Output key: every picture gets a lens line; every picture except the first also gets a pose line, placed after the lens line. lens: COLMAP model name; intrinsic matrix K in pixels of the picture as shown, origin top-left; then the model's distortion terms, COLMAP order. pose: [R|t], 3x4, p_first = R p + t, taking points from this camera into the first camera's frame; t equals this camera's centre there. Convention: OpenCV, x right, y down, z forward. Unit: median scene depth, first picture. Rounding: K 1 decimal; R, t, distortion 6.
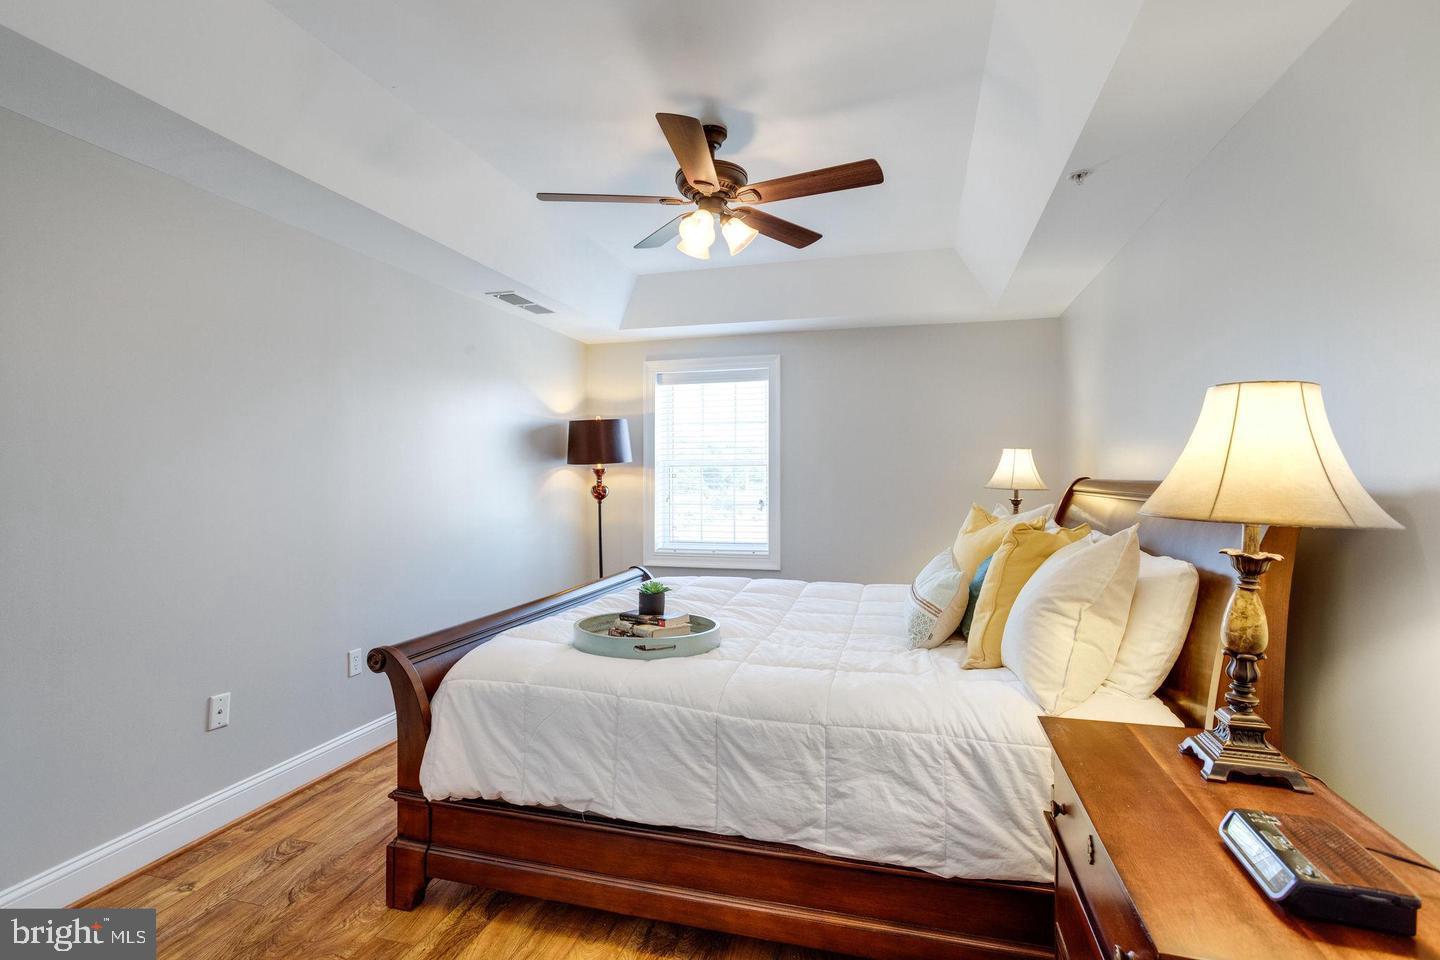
lens RADIAL K [[708.8, 0, 717.7], [0, 708.8, 458.6], [0, 0, 1]] dist [-0.056706, 0.039639]
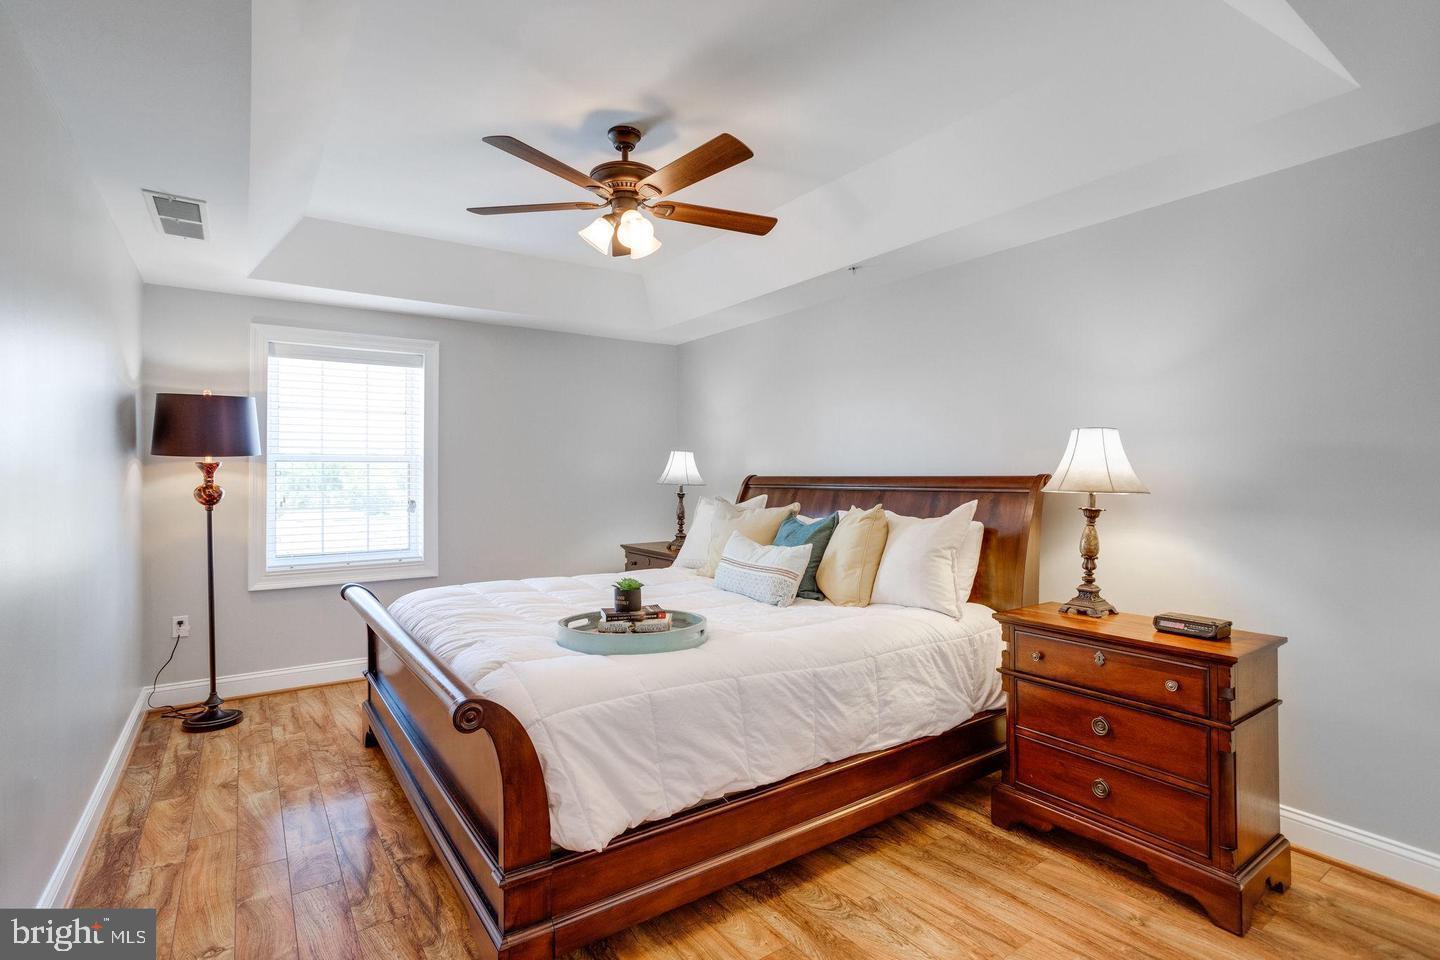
lens RADIAL K [[708.8, 0, 717.7], [0, 708.8, 458.6], [0, 0, 1]] dist [-0.056706, 0.039639]
pose [[0.622347, 0.019523, 0.782498, -0.995663], [-0.018297, 0.999779, -0.010392, 0.019405], [-0.782528, -0.007850, 0.622566, 0.362410]]
